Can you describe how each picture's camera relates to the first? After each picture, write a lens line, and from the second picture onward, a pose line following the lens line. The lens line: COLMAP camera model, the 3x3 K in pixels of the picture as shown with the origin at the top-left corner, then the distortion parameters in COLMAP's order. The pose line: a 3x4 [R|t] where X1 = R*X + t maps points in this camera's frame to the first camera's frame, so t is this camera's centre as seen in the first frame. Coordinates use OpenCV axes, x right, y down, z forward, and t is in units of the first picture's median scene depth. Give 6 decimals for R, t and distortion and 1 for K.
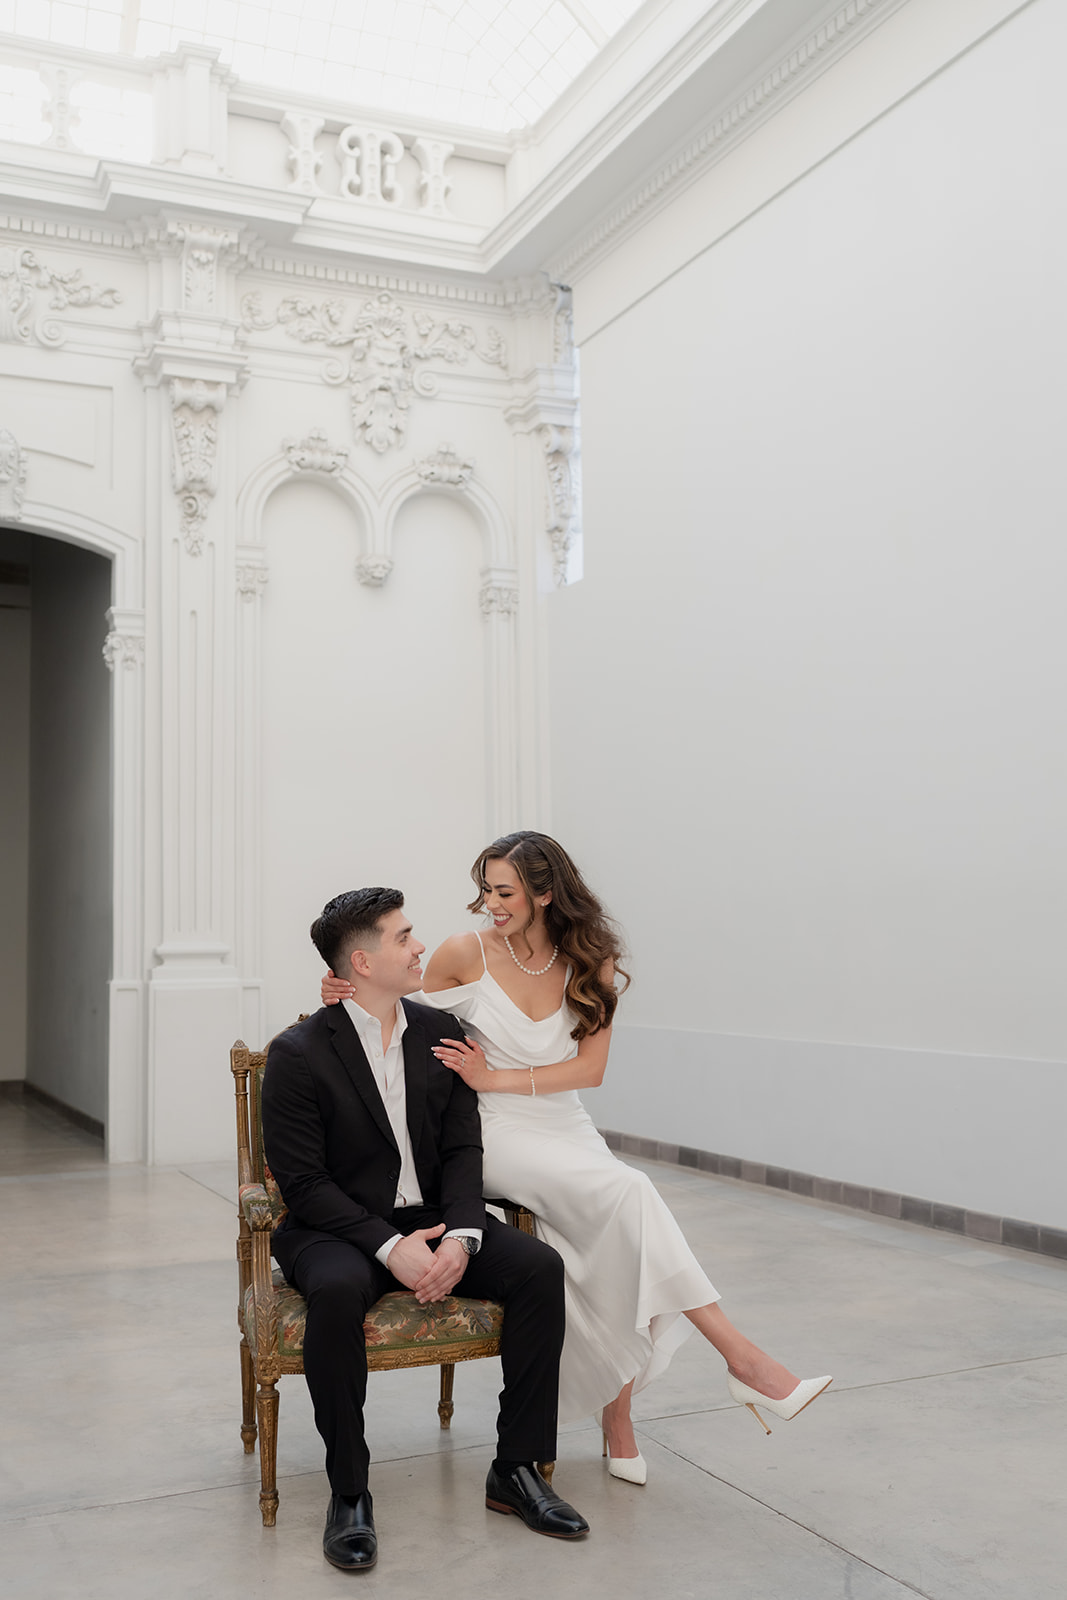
lens RADIAL K [[1653.0, 0, 533.8], [0, 1653.0, 805.8], [0, 0, 1]] dist [-0.003716, 0.000000]
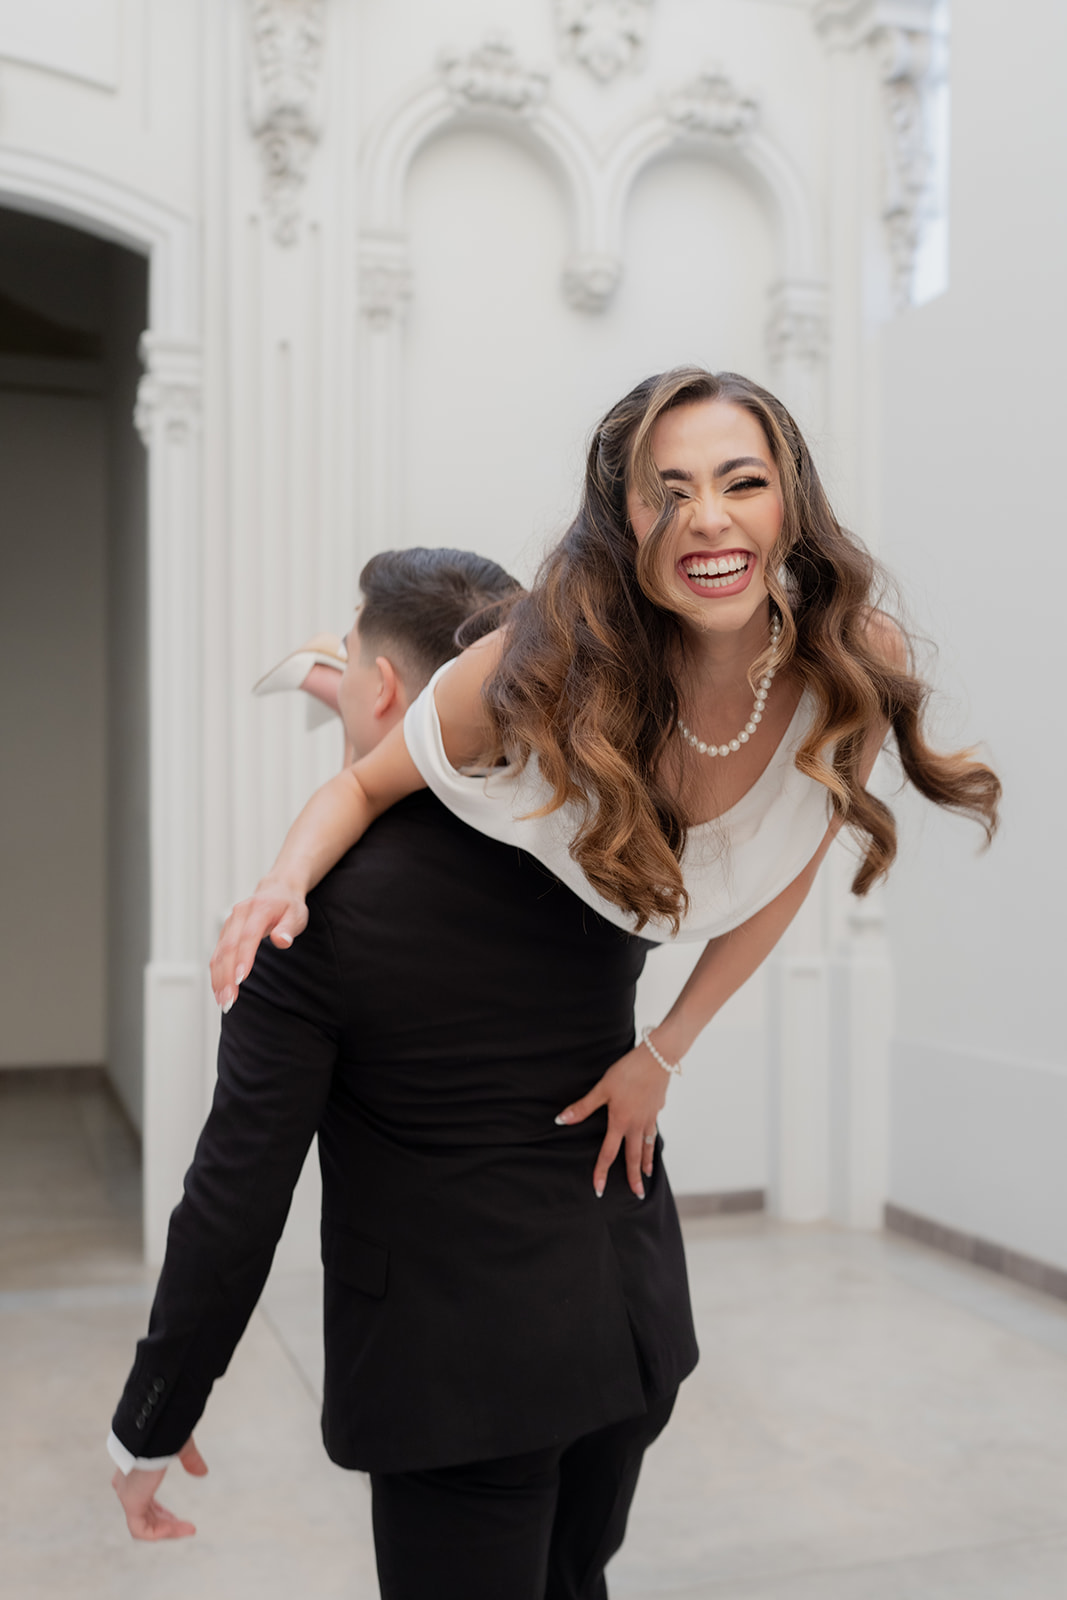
lens RADIAL K [[1653.0, 0, 530.9], [0, 1653.0, 803.1], [0, 0, 1]] dist [-0.003716, 0.000000]
pose [[0.992077, 0.015049, -0.124726, -0.041566], [-0.006427, 0.997579, 0.069239, 0.003767], [0.125466, -0.067889, 0.989772, 0.399486]]
